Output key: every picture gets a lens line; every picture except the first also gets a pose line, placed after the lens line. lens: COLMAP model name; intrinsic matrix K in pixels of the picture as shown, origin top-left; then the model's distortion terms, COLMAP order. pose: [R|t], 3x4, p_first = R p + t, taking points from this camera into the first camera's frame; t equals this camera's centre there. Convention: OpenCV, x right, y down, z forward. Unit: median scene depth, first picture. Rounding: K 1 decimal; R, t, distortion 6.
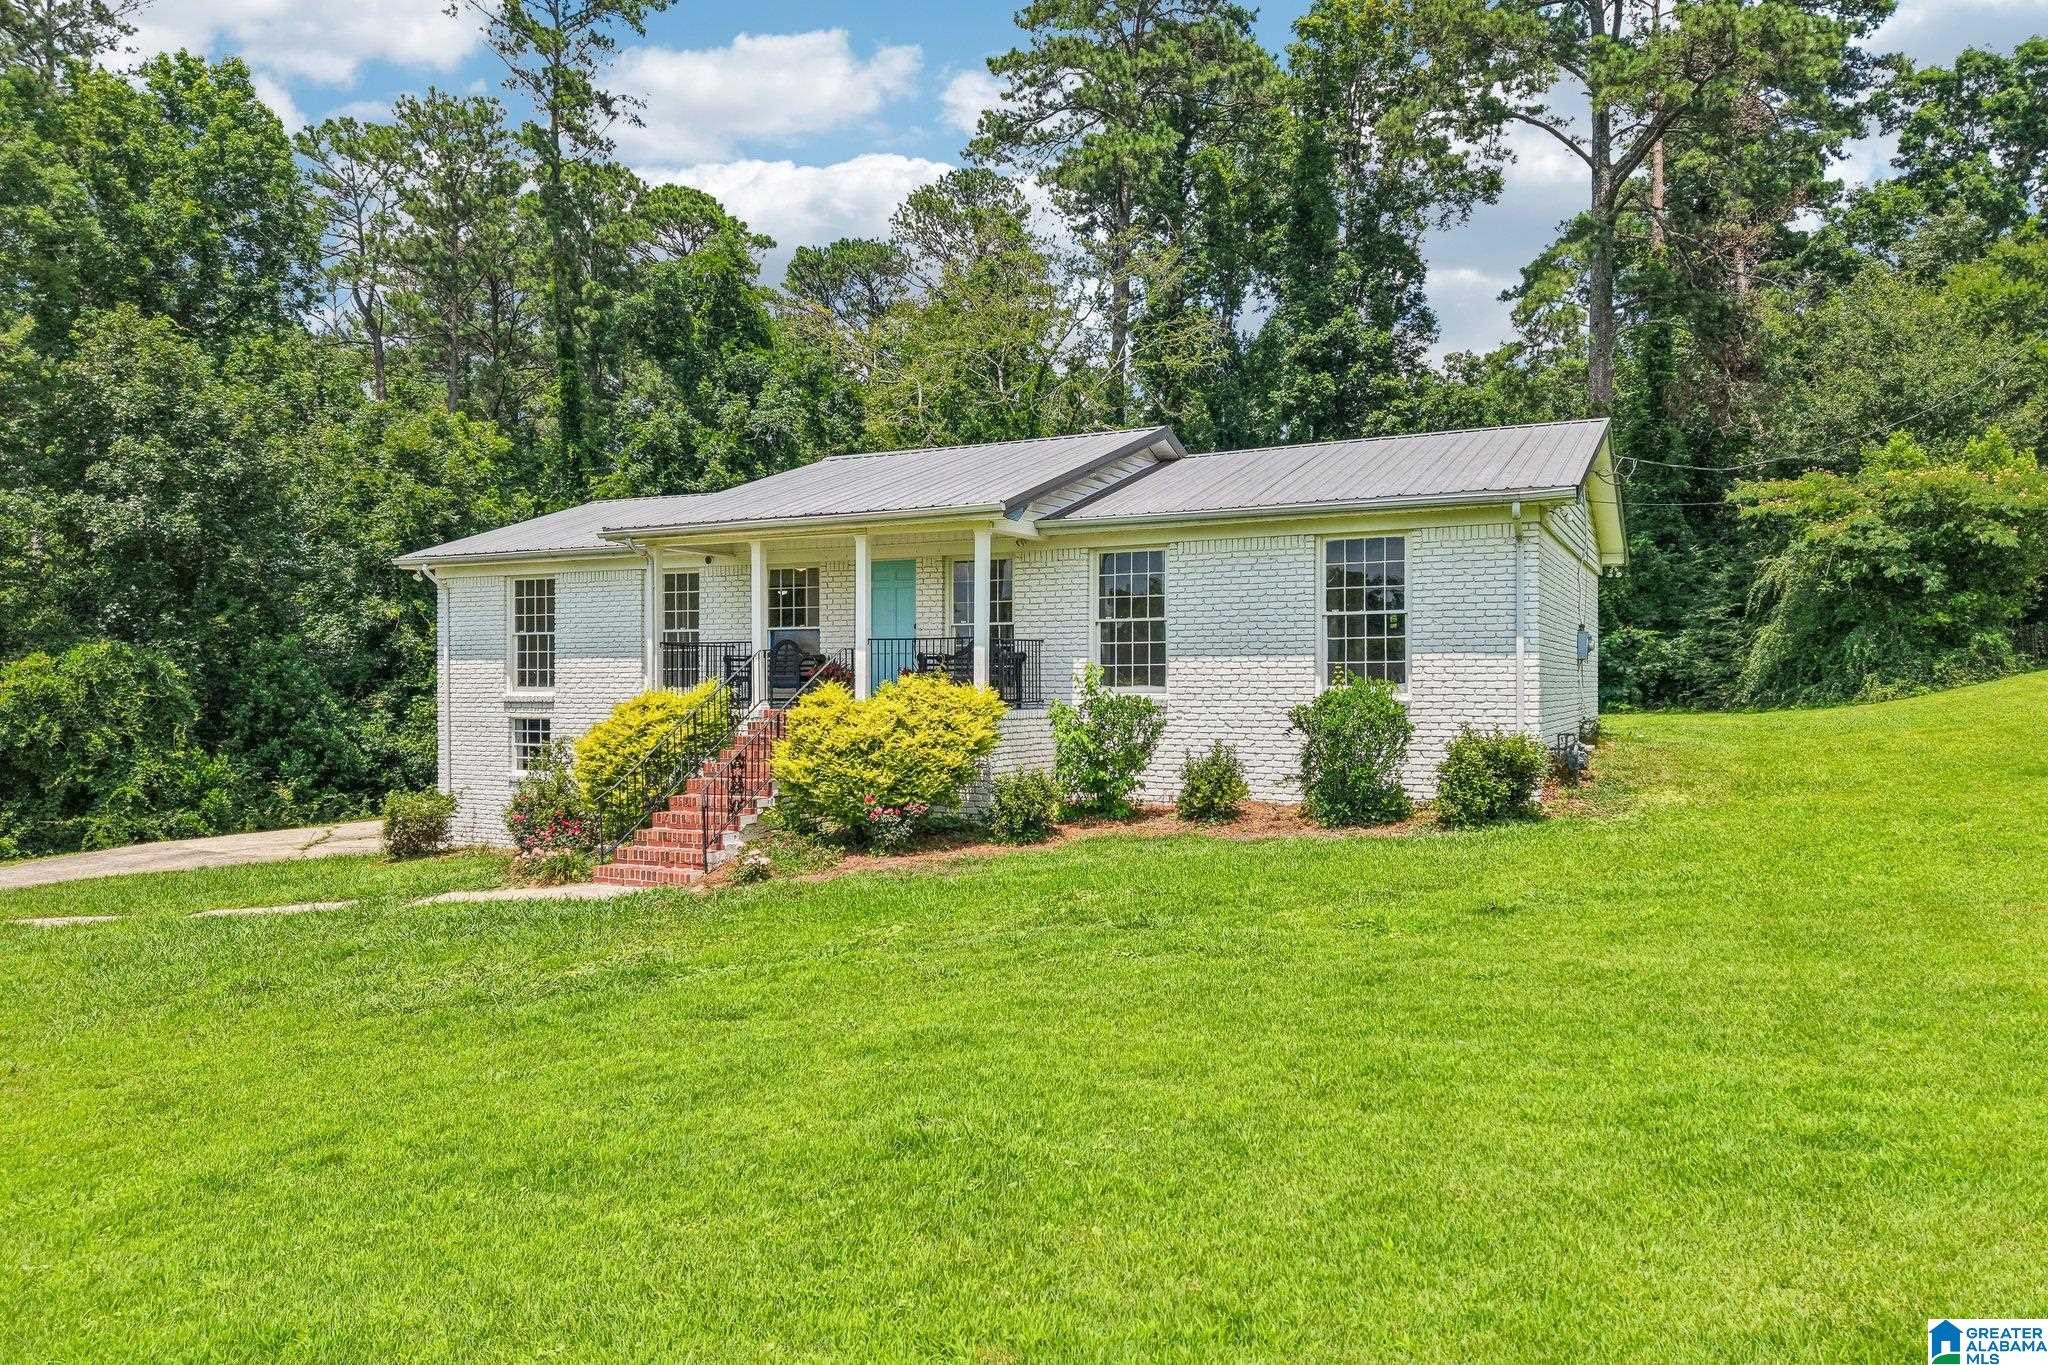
lens RADIAL K [[1362.1, 0, 1024.0], [0, 1362.1, 682.5], [0, 0, 1]] dist [0.069485, -0.082566]
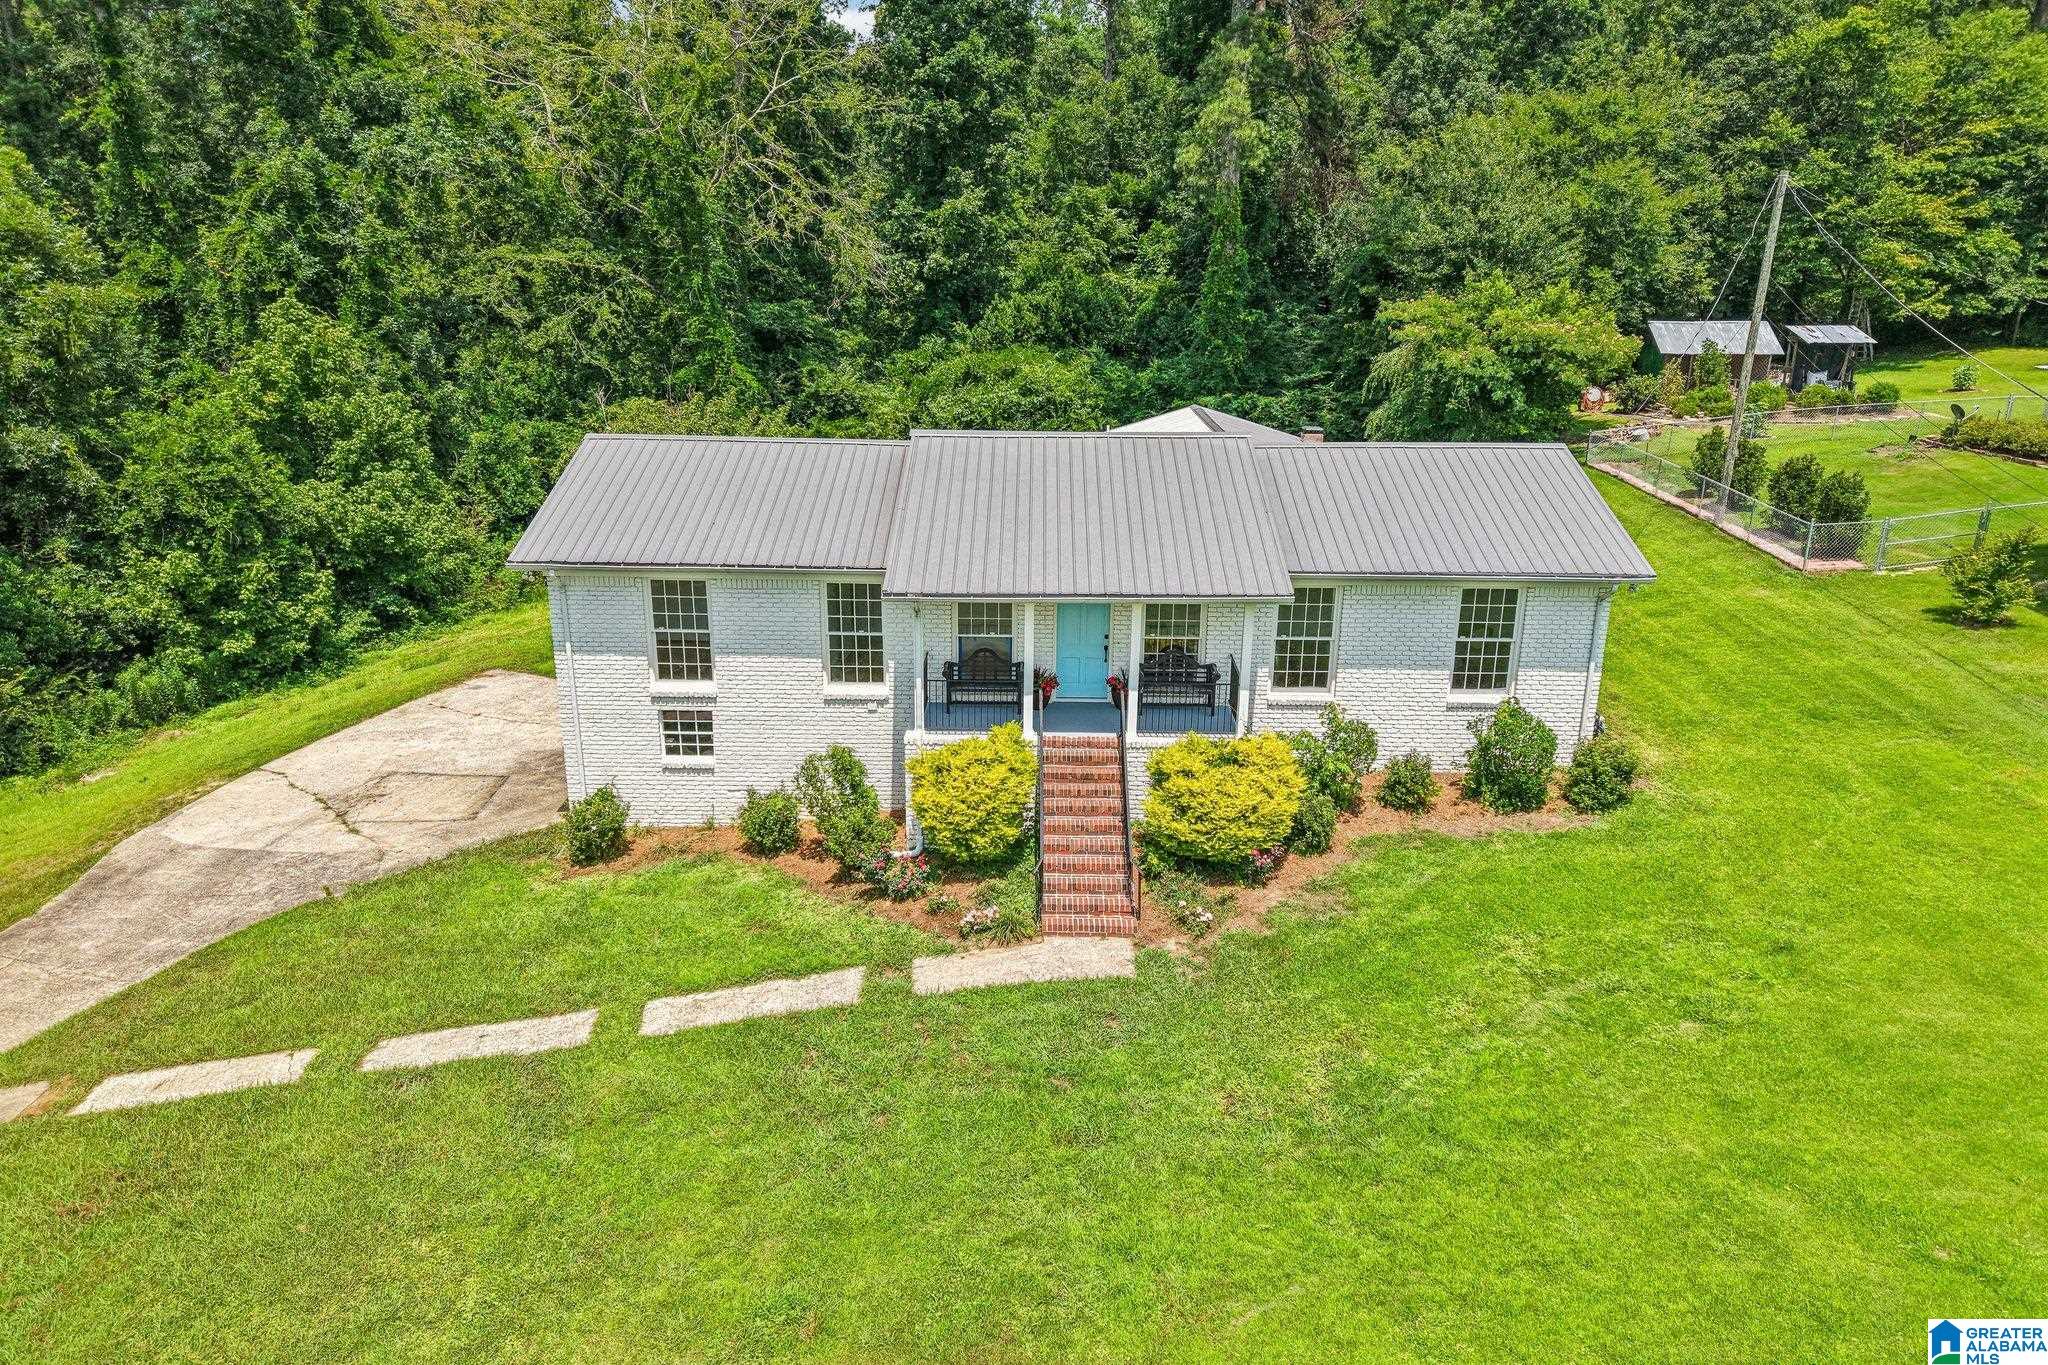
lens RADIAL K [[1365.9, 0, 1016.7], [0, 1365.9, 670.0], [0, 0, 1]] dist [0.070460, -0.084596]
pose [[0.898005, -0.118710, 0.423668, -0.363411], [-0.009742, 0.957314, 0.288885, -0.196910], [-0.439877, -0.263548, 0.858517, -0.004186]]
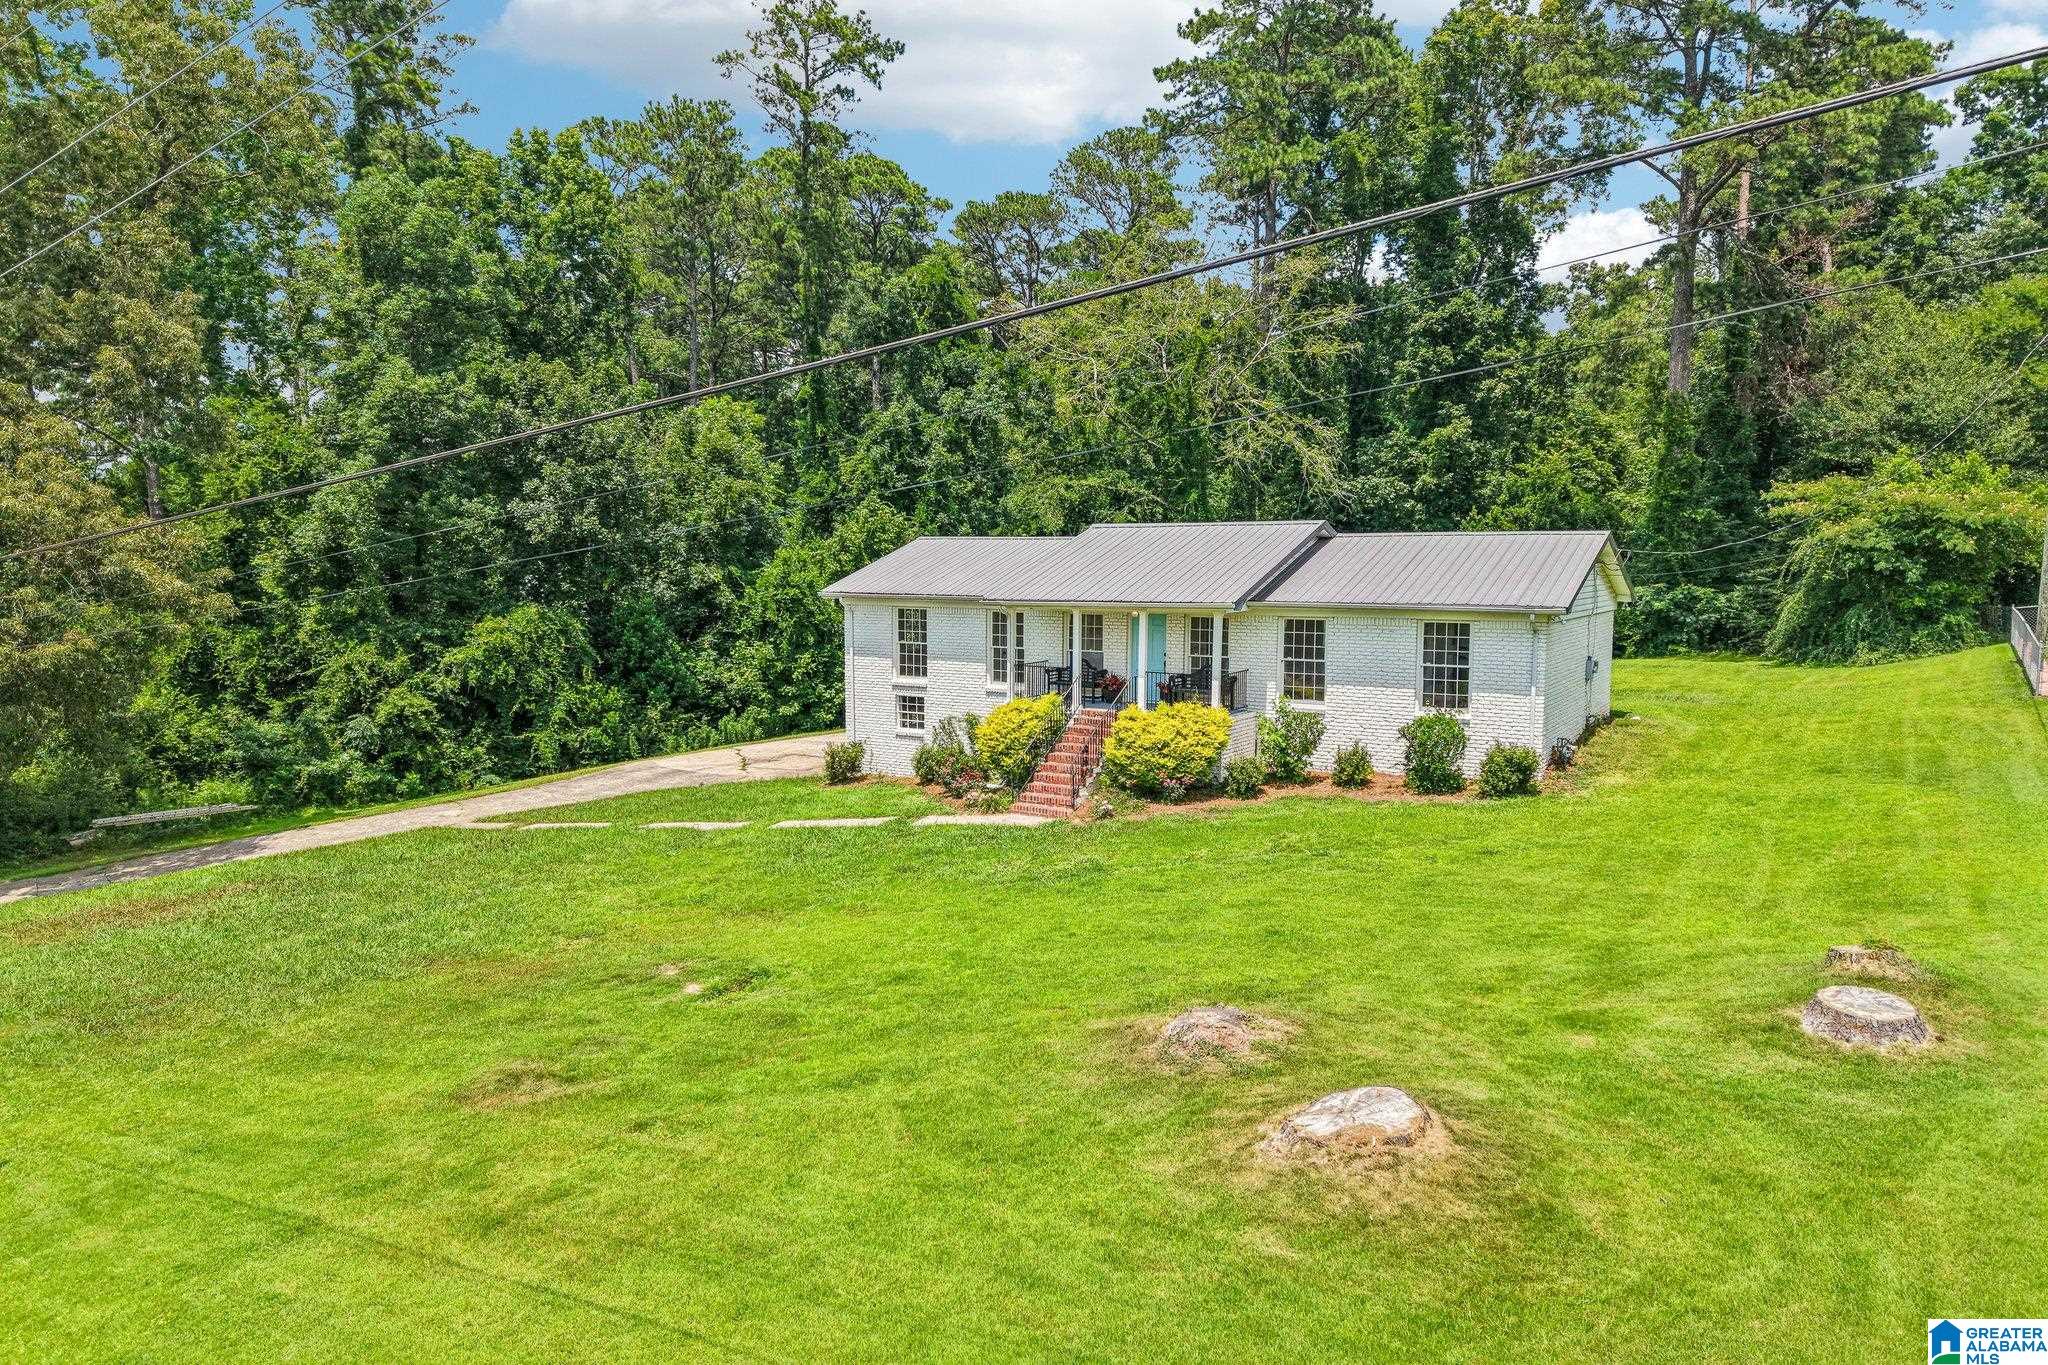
lens RADIAL K [[1368.5, 0, 1024.0], [0, 1368.5, 682.5], [0, 0, 1]] dist [0.068903, -0.068438]
pose [[0.996820, 0.010214, -0.079024, -0.065749], [-0.002600, 0.995392, 0.095857, -0.090361], [0.079639, -0.095347, 0.992253, -0.353210]]
